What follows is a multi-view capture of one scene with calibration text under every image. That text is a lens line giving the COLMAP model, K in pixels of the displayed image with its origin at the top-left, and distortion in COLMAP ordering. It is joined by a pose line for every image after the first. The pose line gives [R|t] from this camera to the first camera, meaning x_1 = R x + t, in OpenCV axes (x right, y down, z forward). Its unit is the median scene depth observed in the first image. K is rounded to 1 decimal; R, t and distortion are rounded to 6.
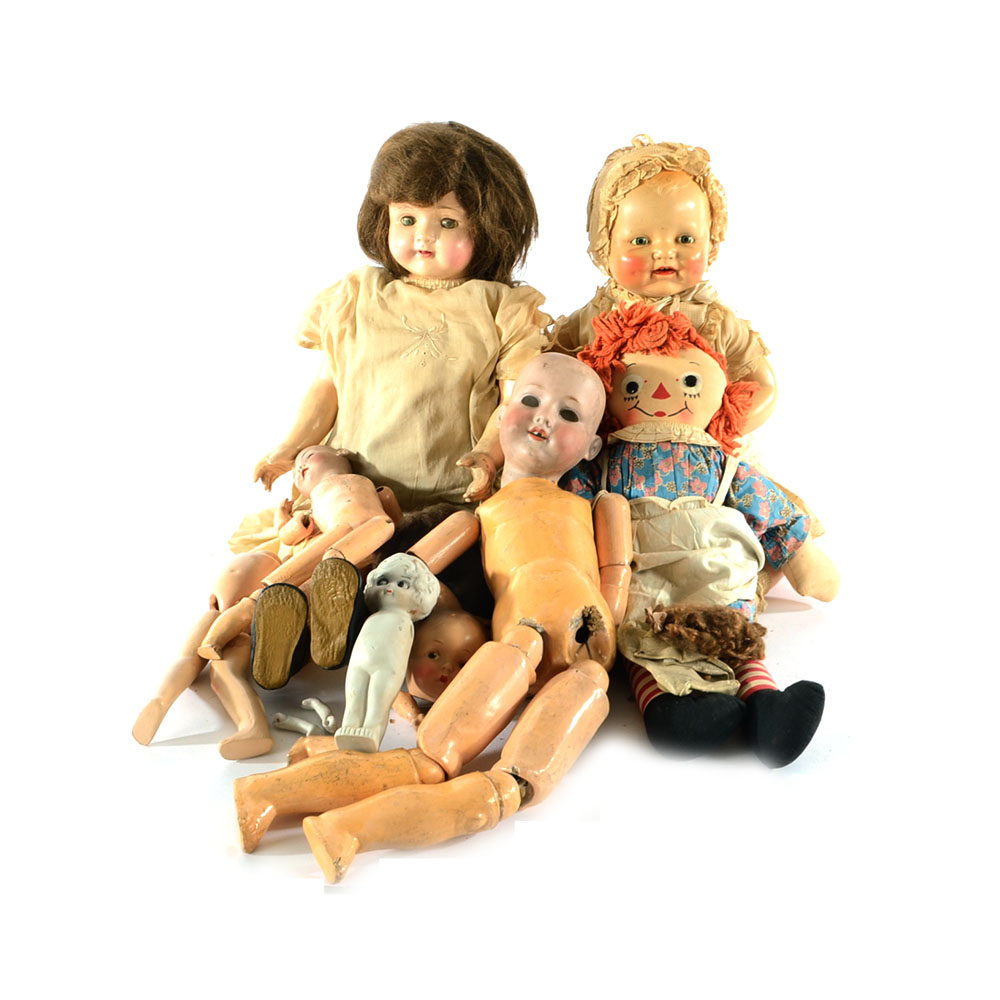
lens RADIAL K [[1458.4, 0, 503.9], [0, 1458.4, 493.3], [0, 0, 1]] dist [-0.084497, 0.000000]
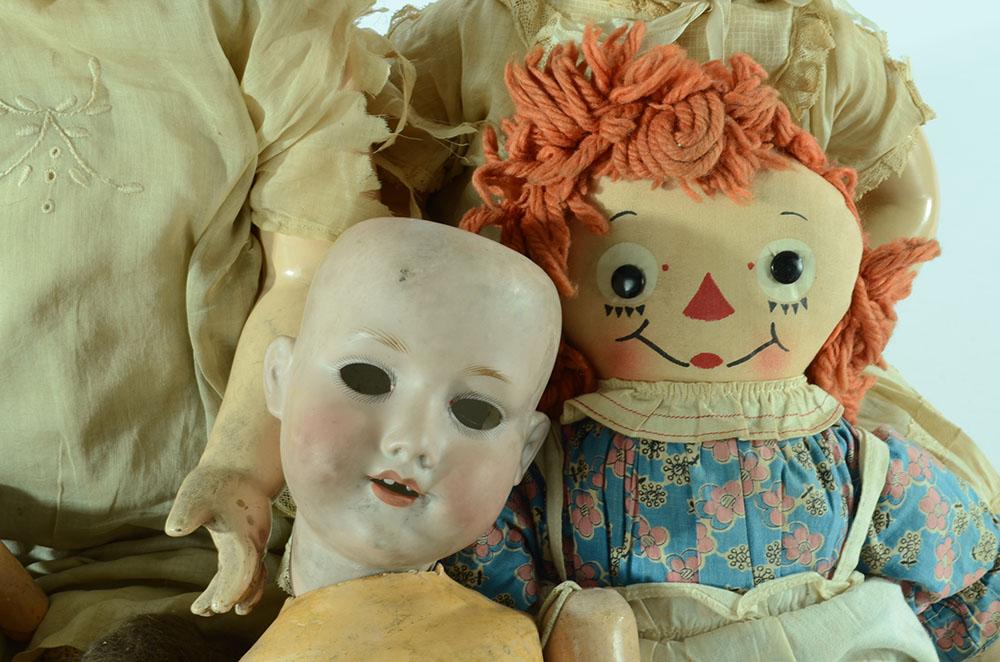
lens RADIAL K [[1611.9, 0, 499.5], [0, 1611.9, 331.5], [0, 0, 1]] dist [-0.021302, 0.000000]
pose [[0.984316, -0.064287, 0.164283, -0.012939], [0.010807, 0.951463, 0.307574, -0.185546], [-0.176082, -0.300975, 0.937235, 0.606781]]
